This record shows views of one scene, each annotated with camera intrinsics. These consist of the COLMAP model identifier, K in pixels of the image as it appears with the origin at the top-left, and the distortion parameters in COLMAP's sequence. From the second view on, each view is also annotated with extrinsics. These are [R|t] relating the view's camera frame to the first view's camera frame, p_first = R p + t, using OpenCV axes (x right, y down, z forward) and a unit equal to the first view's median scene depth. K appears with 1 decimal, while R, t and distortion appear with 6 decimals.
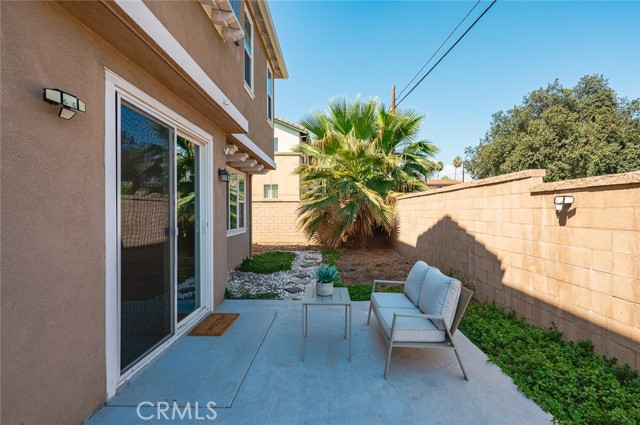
lens RADIAL K [[286.0, 0, 321.3], [0, 286.0, 210.3], [0, 0, 1]] dist [-0.003564, -0.000672]
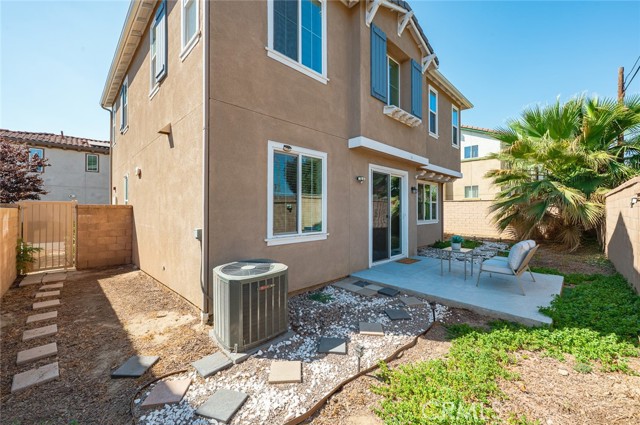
lens RADIAL K [[258.4, 0, 318.9], [0, 258.4, 208.7], [0, 0, 1]] dist [-0.001704, -0.000475]
pose [[0.719117, 0.001193, -0.694888, 0.162071], [0.000445, 0.999998, 0.002177, 0.000302], [0.694889, -0.001874, 0.719115, -0.279979]]
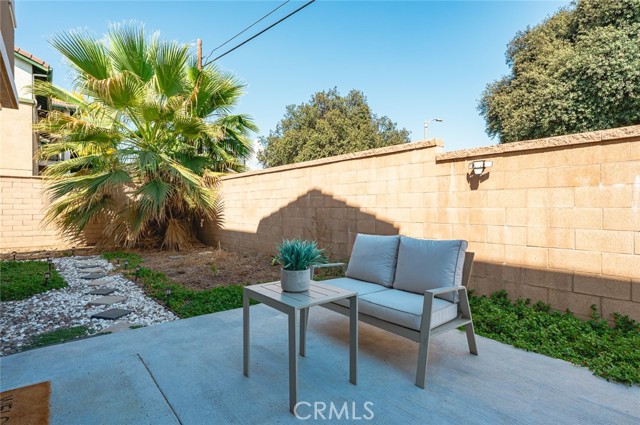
lens RADIAL K [[324.5, 0, 321.3], [0, 324.5, 206.9], [0, 0, 1]] dist [-0.000069, -0.000283]
pose [[0.750105, 0.005722, 0.661294, -0.107736], [-0.005159, 0.999983, -0.002800, 0.033982], [-0.661298, -0.001311, 0.750122, 0.126787]]
